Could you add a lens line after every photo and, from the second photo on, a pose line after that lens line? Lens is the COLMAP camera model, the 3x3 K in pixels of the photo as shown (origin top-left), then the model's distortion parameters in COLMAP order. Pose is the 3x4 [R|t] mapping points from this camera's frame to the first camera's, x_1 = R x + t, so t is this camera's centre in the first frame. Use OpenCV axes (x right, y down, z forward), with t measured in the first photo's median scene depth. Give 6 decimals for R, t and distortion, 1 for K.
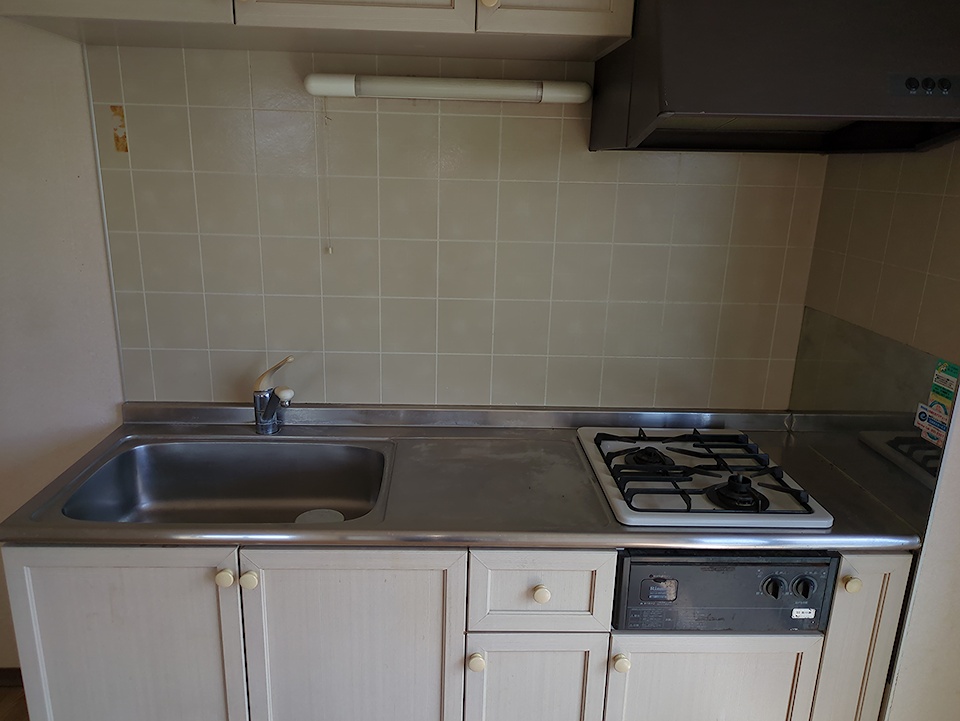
lens RADIAL K [[692.5, 0, 478.7], [0, 692.5, 365.4], [0, 0, 1]] dist [0.027969, -0.002417]
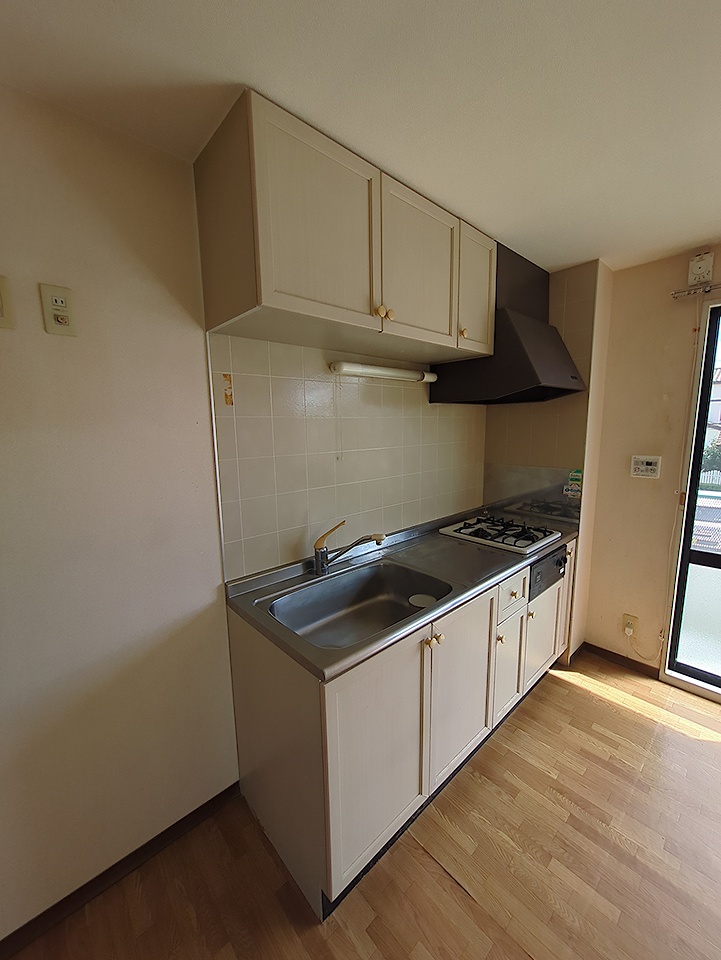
lens RADIAL K [[380.4, 0, 358.1], [0, 380.4, 480.8], [0, 0, 1]] dist [0.024763, 0.001570]
pose [[0.767397, -0.130055, 0.627844, -0.833601], [0.215991, 0.974415, -0.062153, -0.042855], [-0.603697, 0.183305, 0.775854, 0.248400]]
